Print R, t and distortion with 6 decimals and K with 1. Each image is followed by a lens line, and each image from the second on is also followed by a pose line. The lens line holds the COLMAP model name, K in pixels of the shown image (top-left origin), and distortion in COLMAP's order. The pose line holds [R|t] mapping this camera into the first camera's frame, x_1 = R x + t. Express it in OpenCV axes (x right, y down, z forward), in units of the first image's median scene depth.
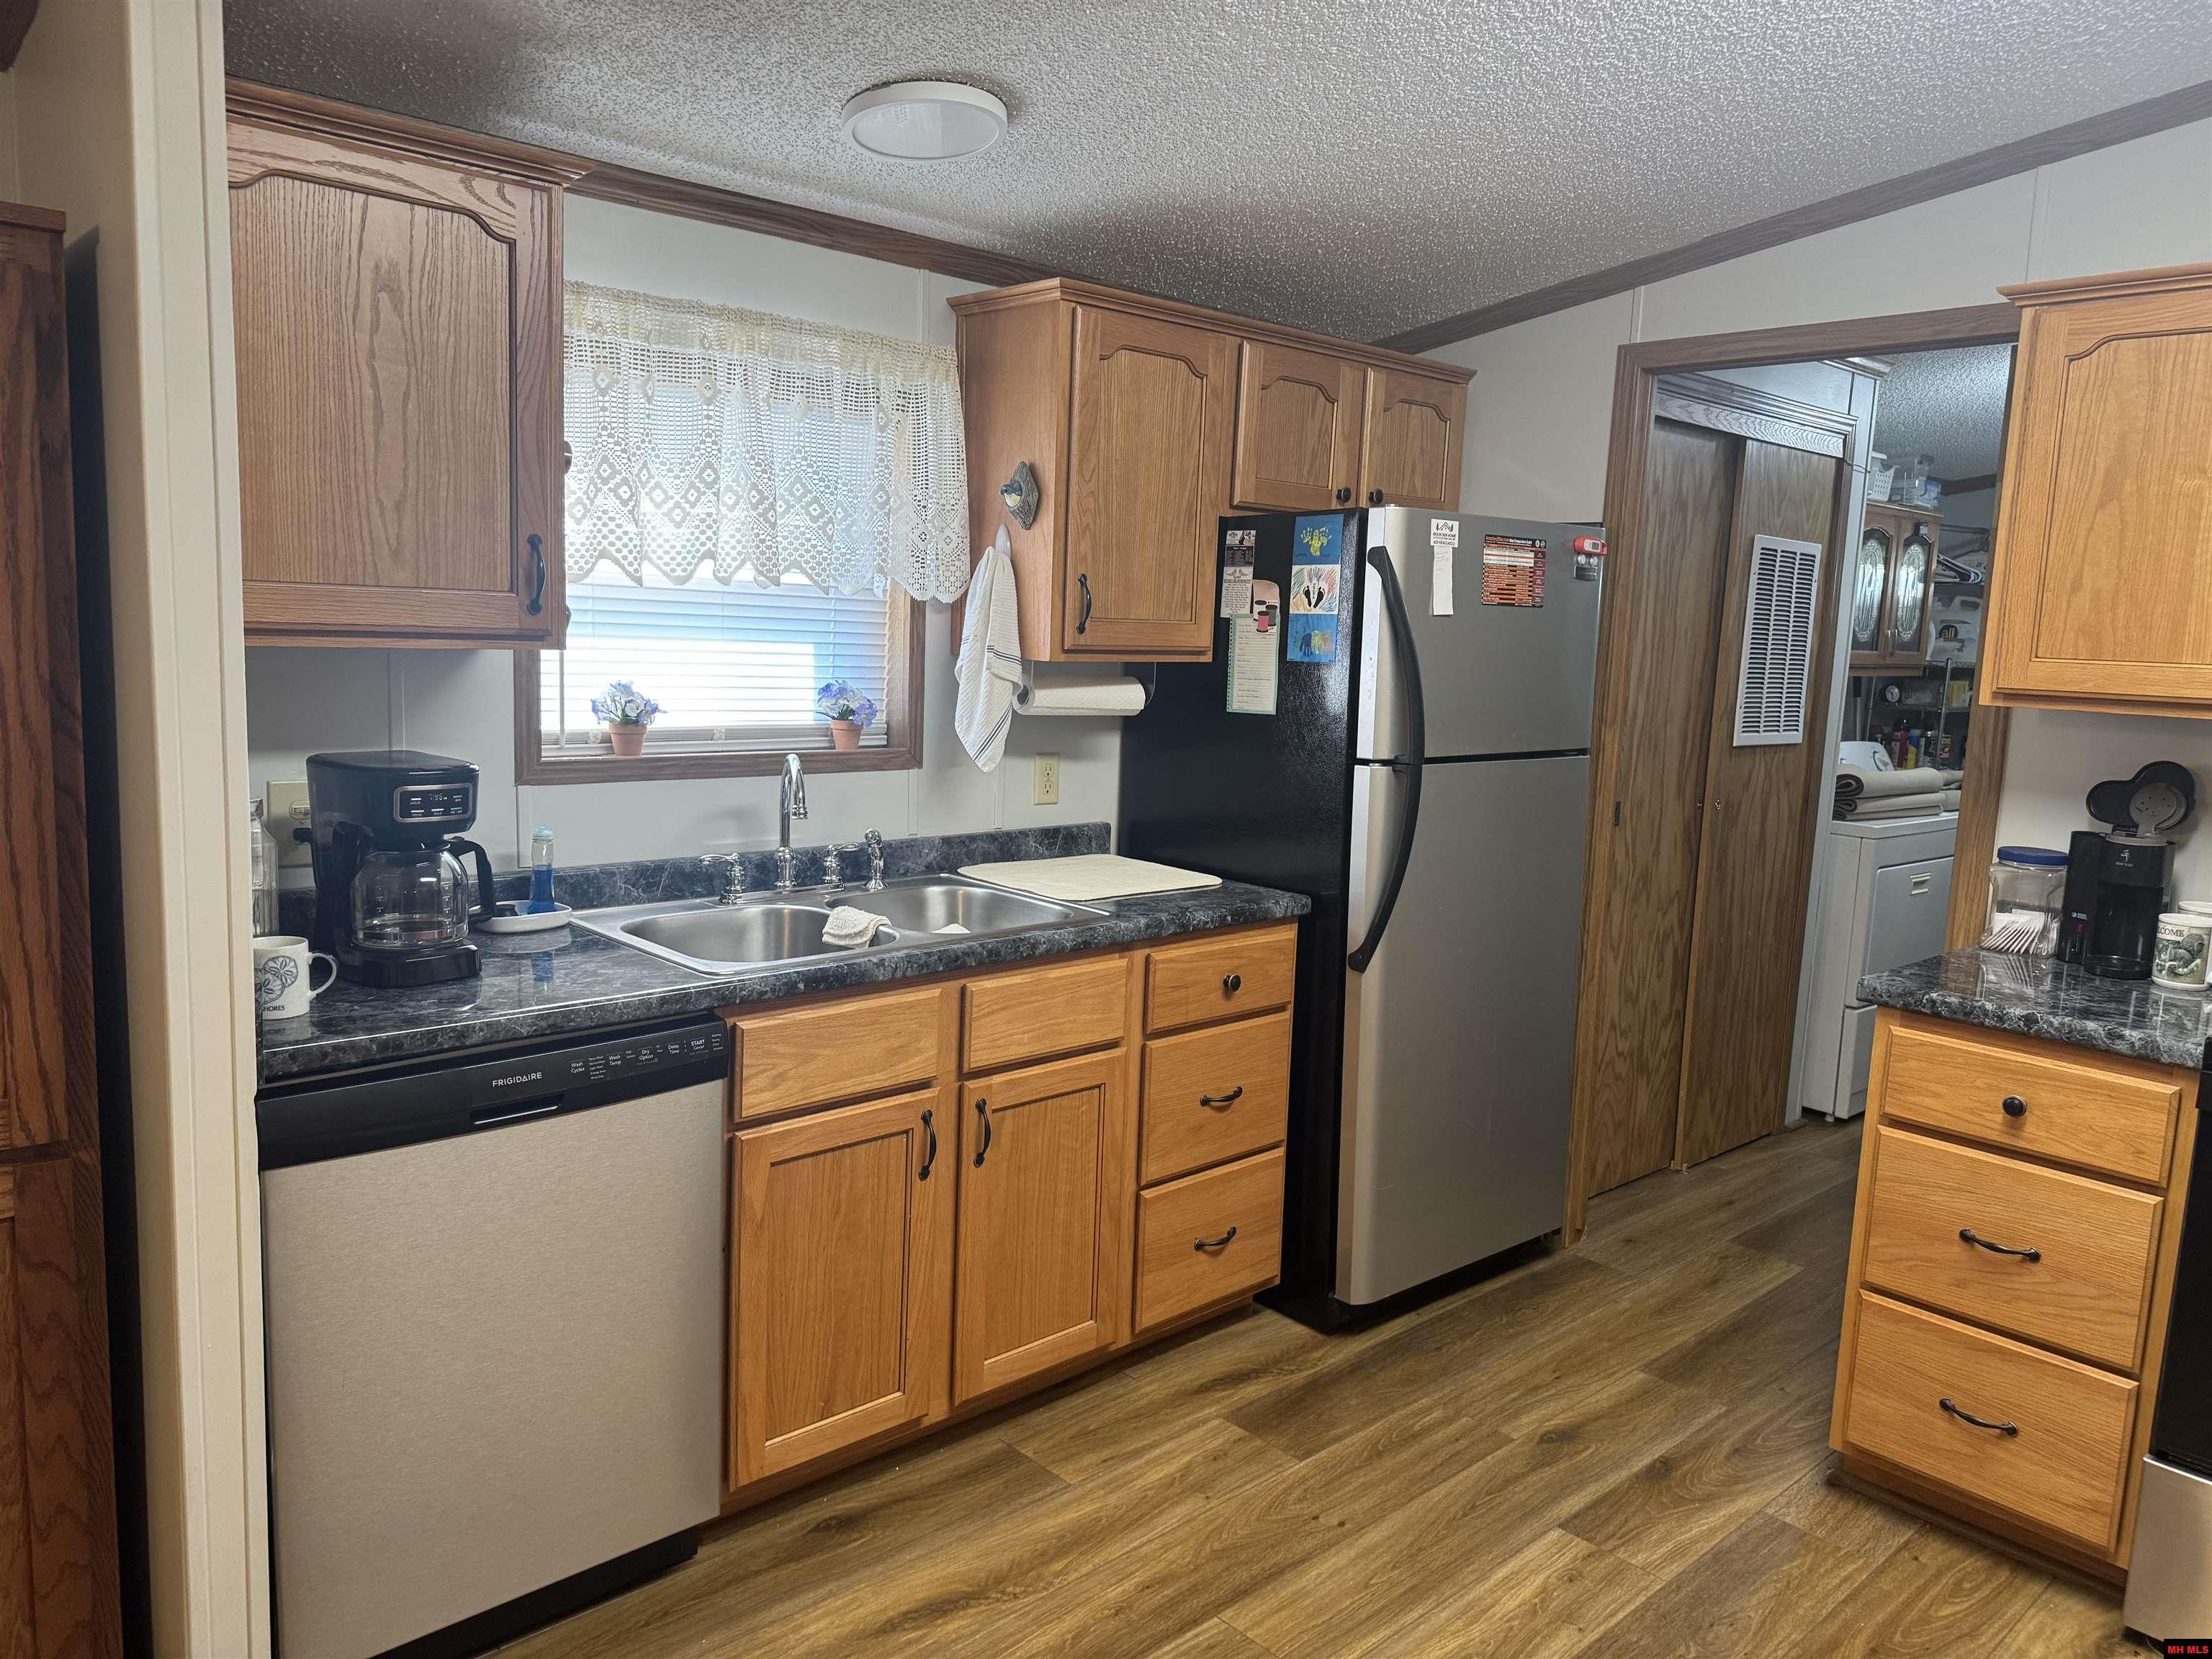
lens RADIAL K [[1555.1, 0, 1103.2], [0, 1555.1, 806.6], [0, 0, 1]] dist [0.071493, -0.085289]
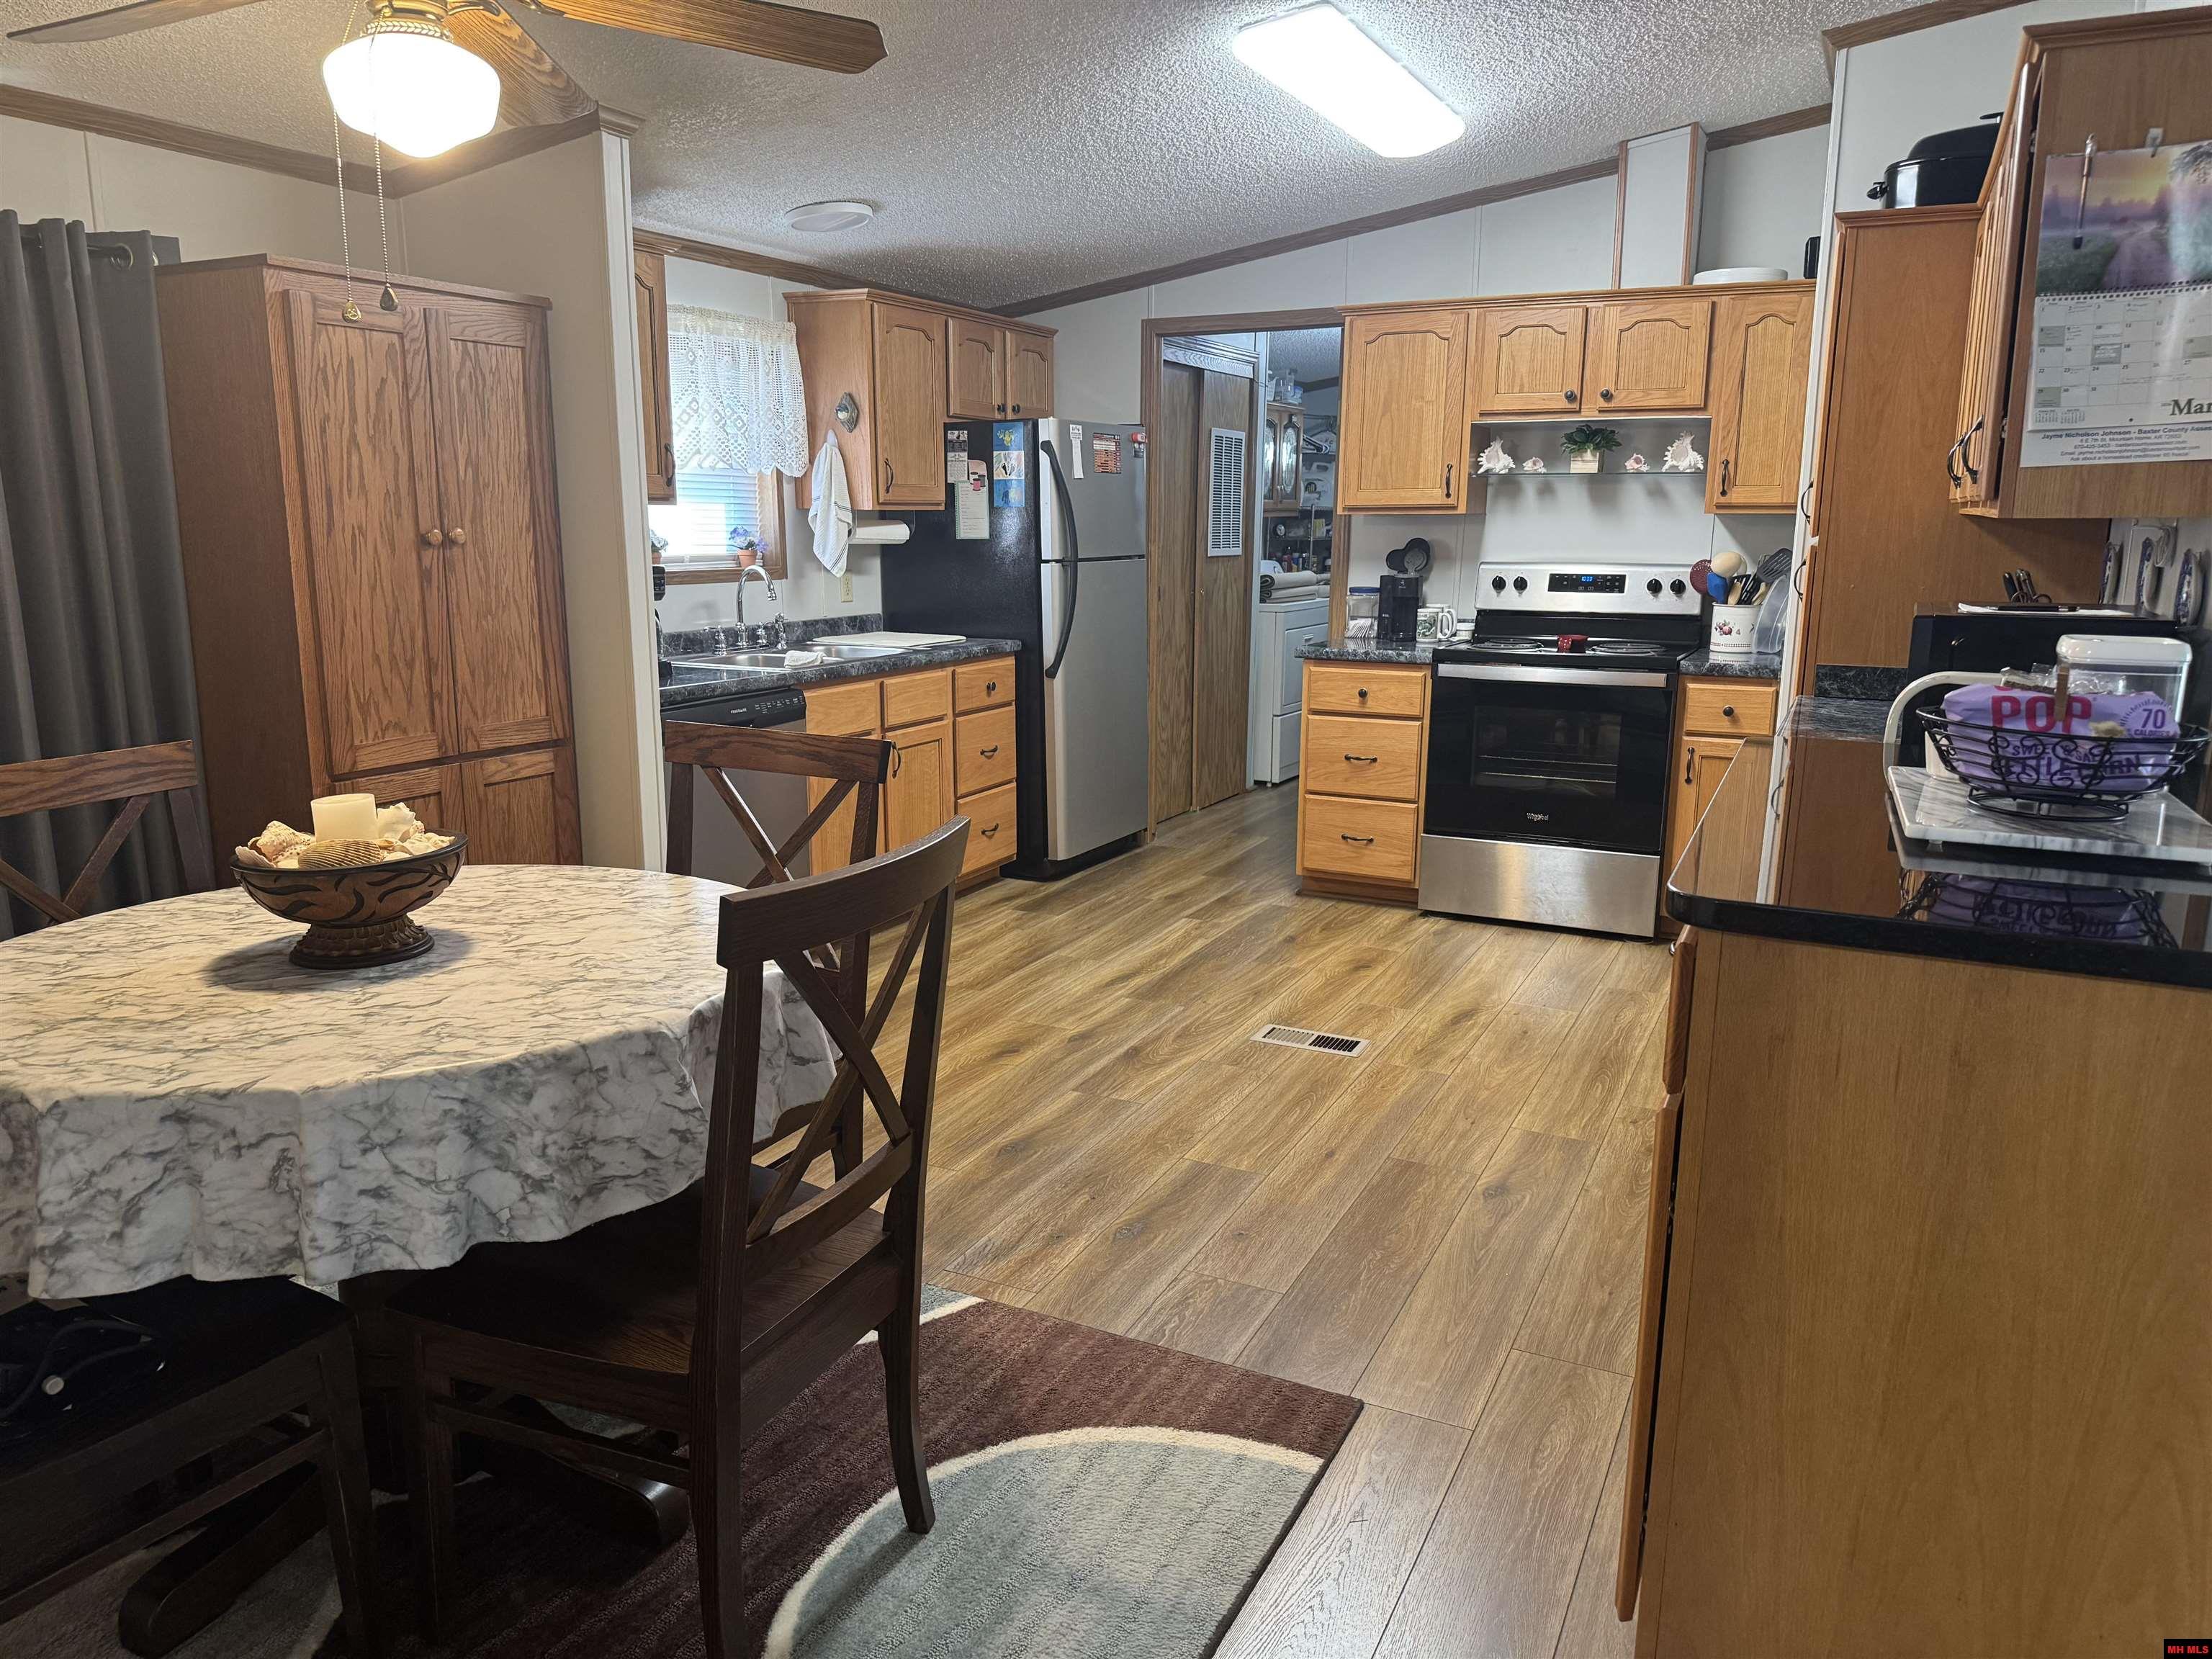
lens RADIAL K [[1555.1, 0, 1106.6], [0, 1555.1, 817.7], [0, 0, 1]] dist [0.071493, -0.085289]
pose [[0.931063, -0.103032, 0.350009, -0.424289], [0.073929, 0.992675, 0.095554, 0.097637], [-0.357290, -0.063091, 0.931860, -0.721663]]
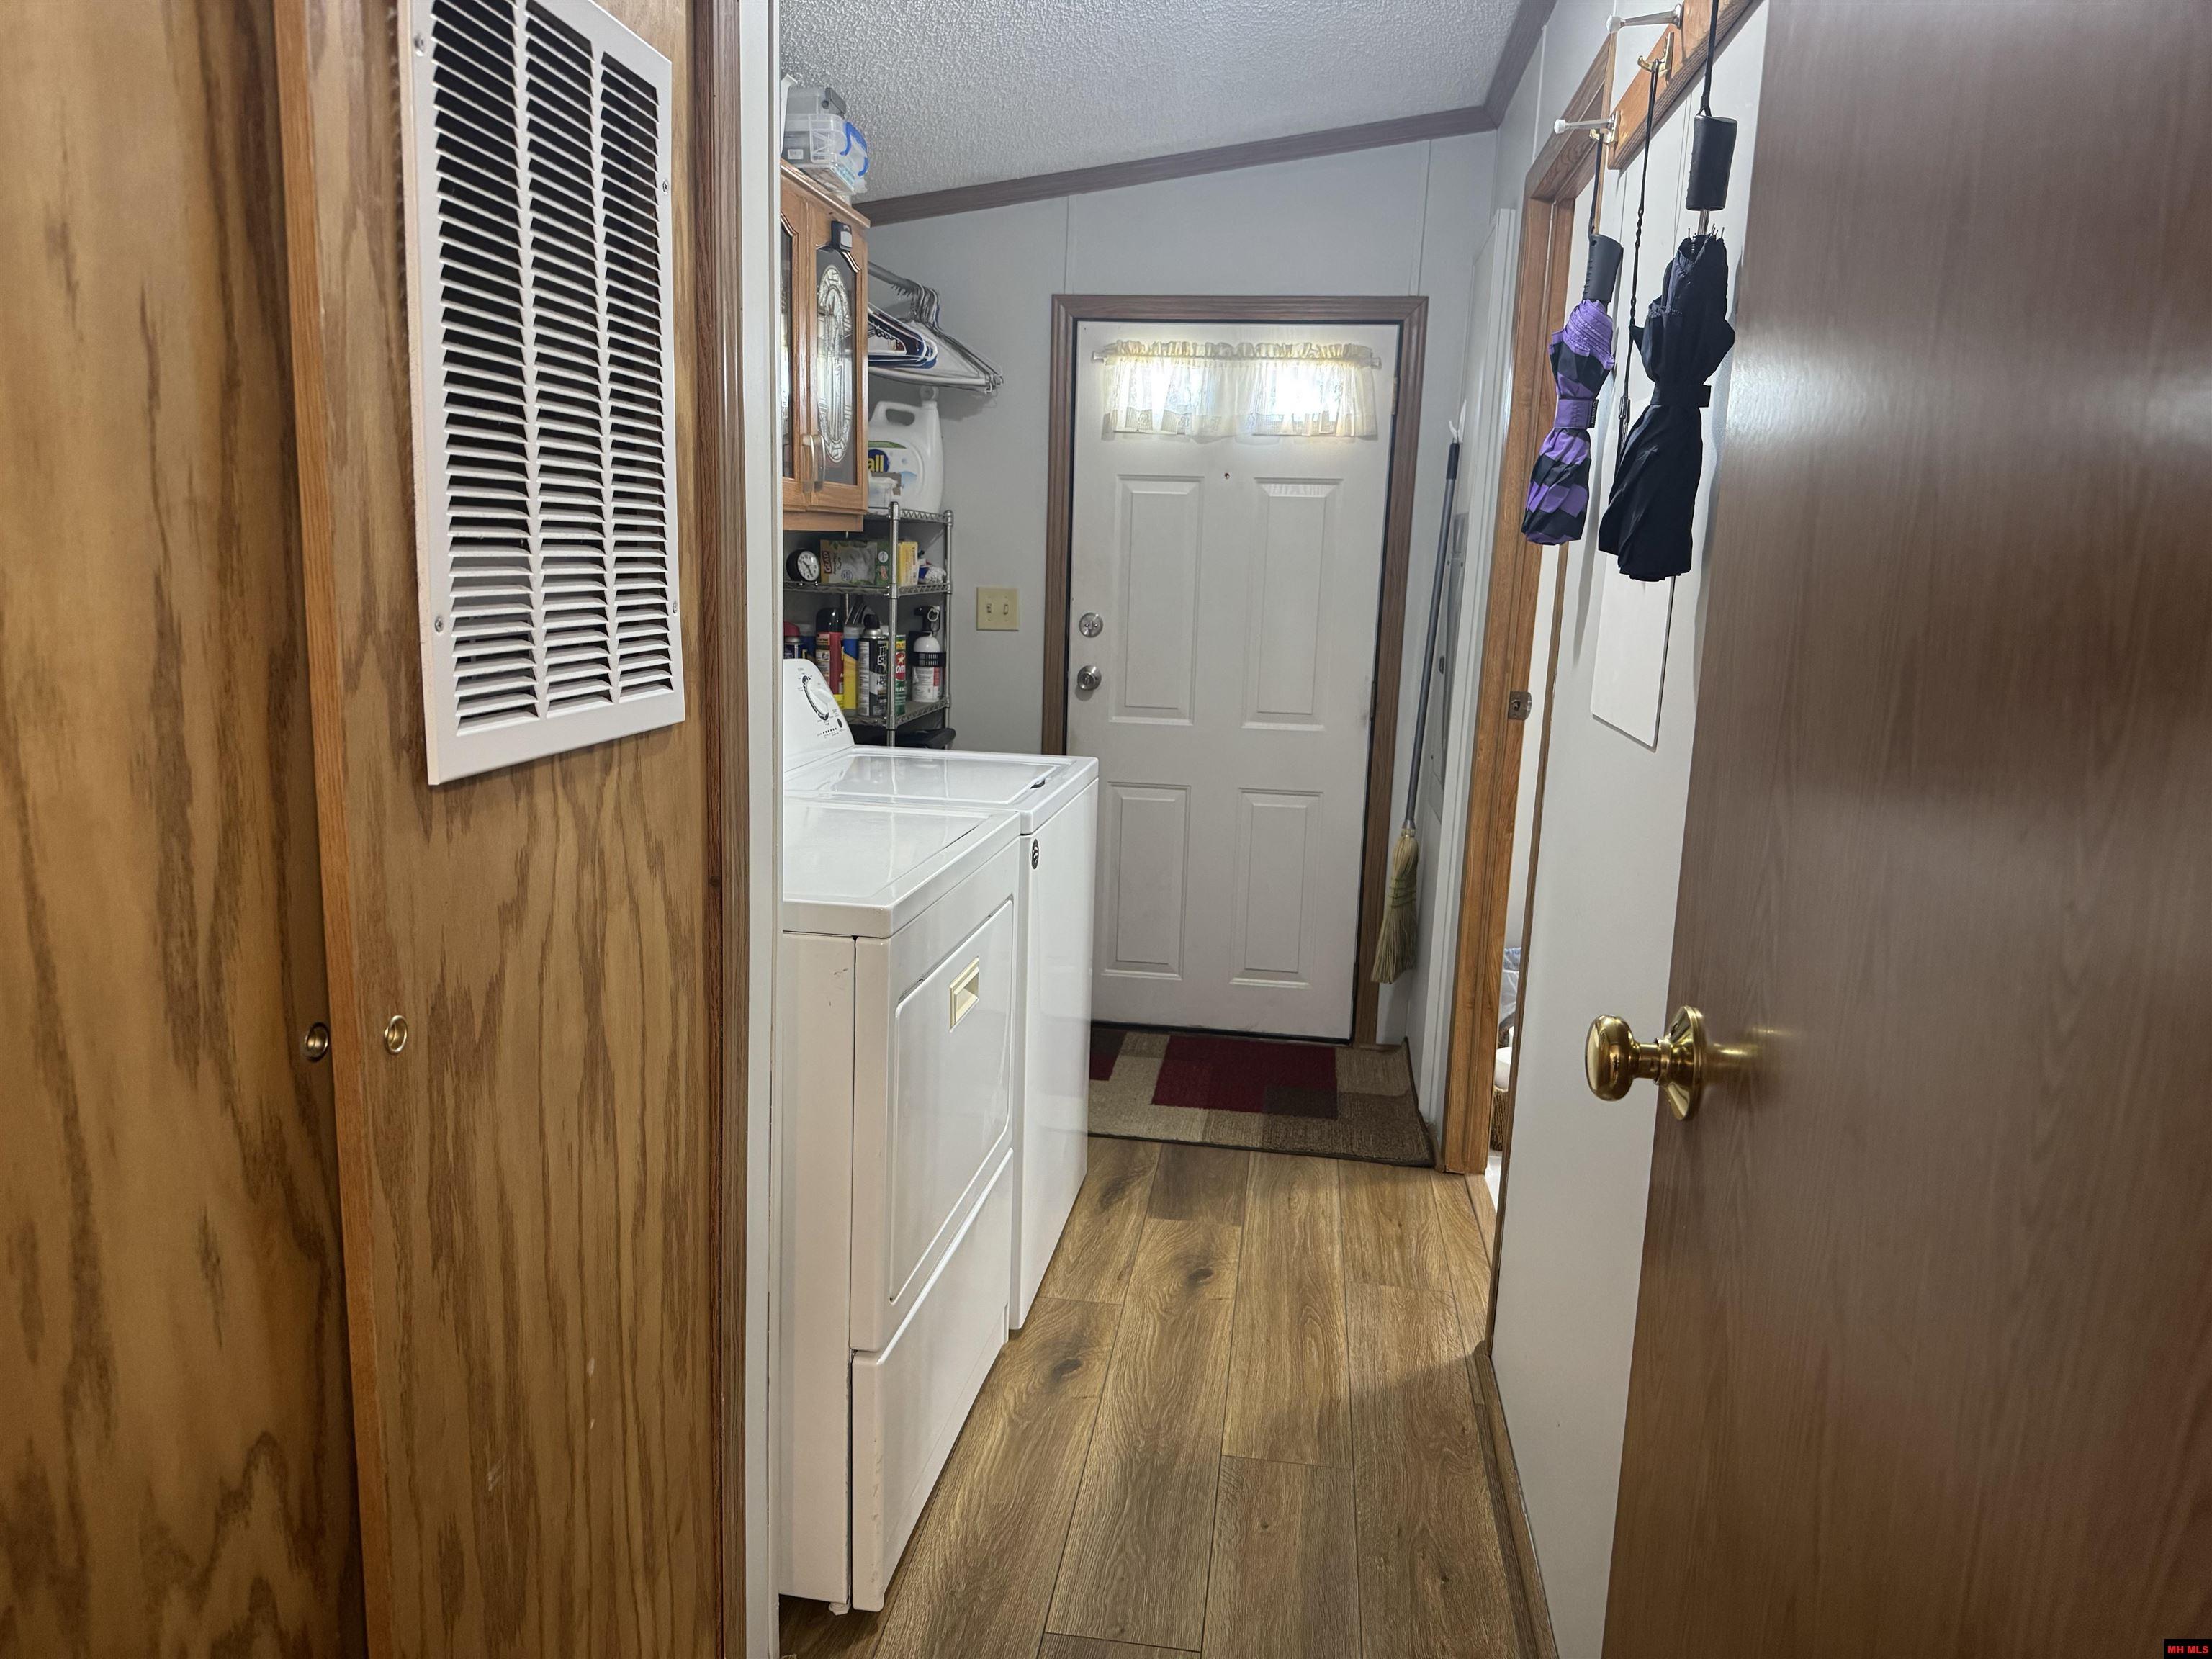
lens RADIAL K [[1555.1, 0, 1105.4], [0, 1555.1, 827.8], [0, 0, 1]] dist [0.071493, -0.085289]
pose [[0.769290, -0.134952, 0.624484, 0.450114], [0.080460, 0.990119, 0.114850, -0.070539], [-0.633813, -0.038107, 0.772547, 1.018705]]
